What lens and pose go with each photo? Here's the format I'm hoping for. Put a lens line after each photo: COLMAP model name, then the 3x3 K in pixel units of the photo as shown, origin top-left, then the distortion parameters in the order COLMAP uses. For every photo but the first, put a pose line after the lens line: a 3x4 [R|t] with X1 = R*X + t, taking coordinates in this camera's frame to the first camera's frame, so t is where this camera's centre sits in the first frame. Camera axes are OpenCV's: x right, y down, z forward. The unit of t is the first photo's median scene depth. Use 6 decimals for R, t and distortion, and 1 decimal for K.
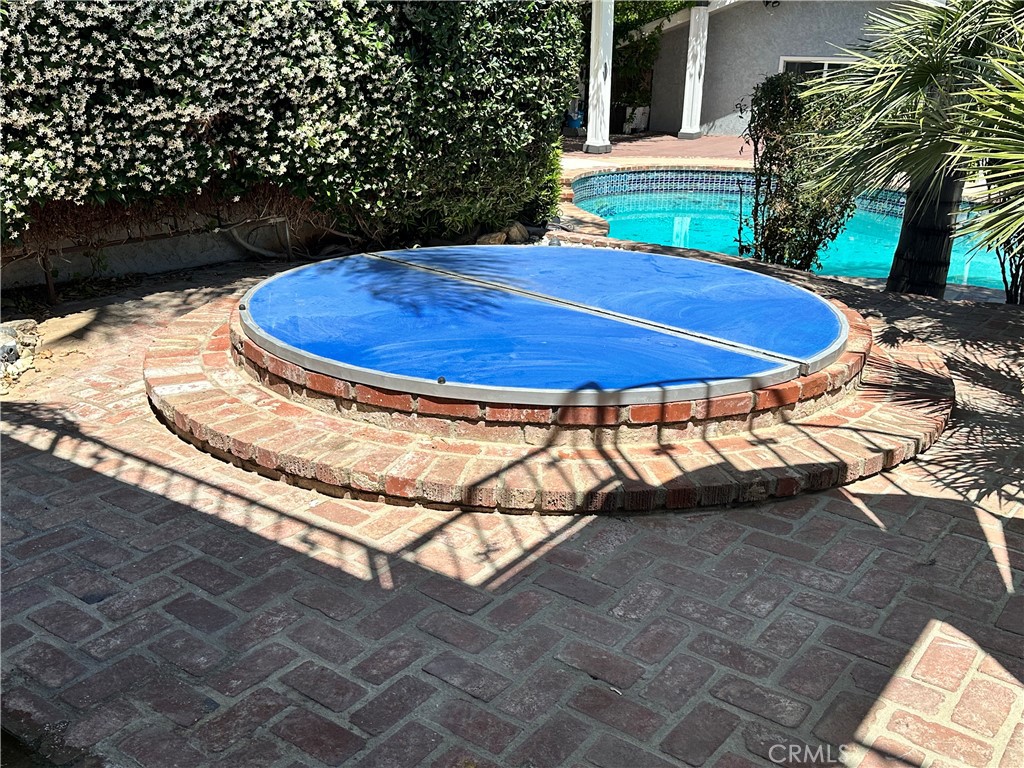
lens RADIAL K [[1014.6, 0, 512.0], [0, 1014.6, 384.0], [0, 0, 1]] dist [0.023153, 0.007123]
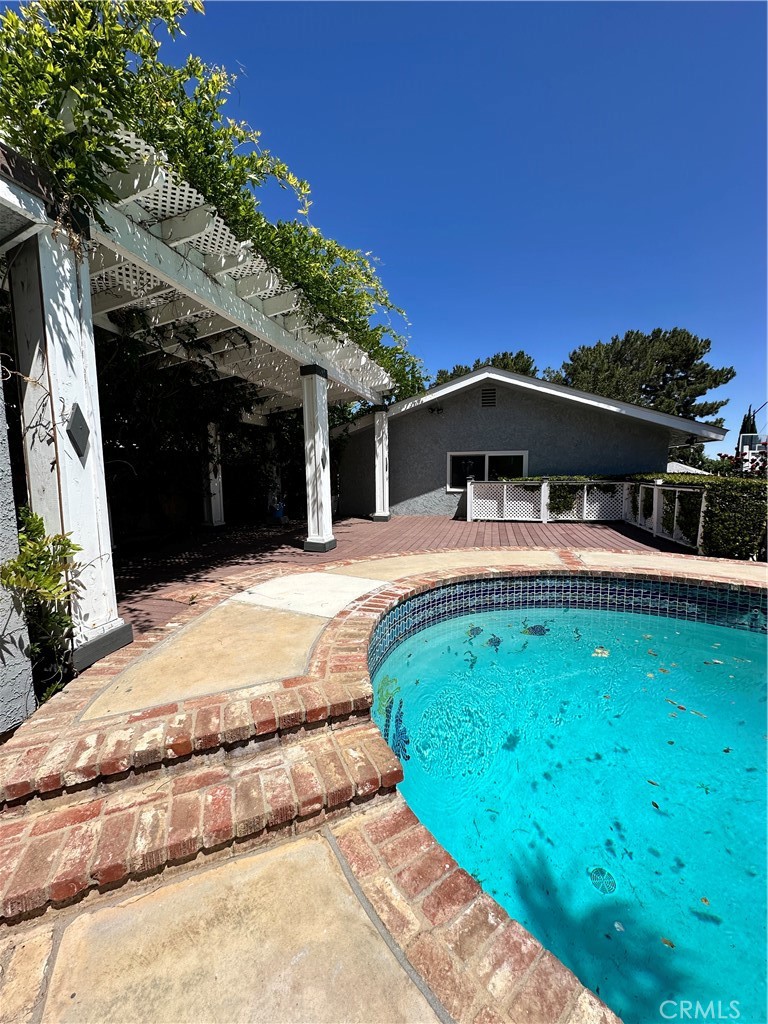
lens RADIAL K [[406.2, 0, 384.0], [0, 406.2, 512.0], [0, 0, 1]] dist [-0.001367, -0.000096]
pose [[0.929426, -0.058006, 0.364422, 0.009397], [0.136940, 0.971266, -0.194654, -0.175908], [-0.342659, 0.230820, 0.910663, 0.632928]]
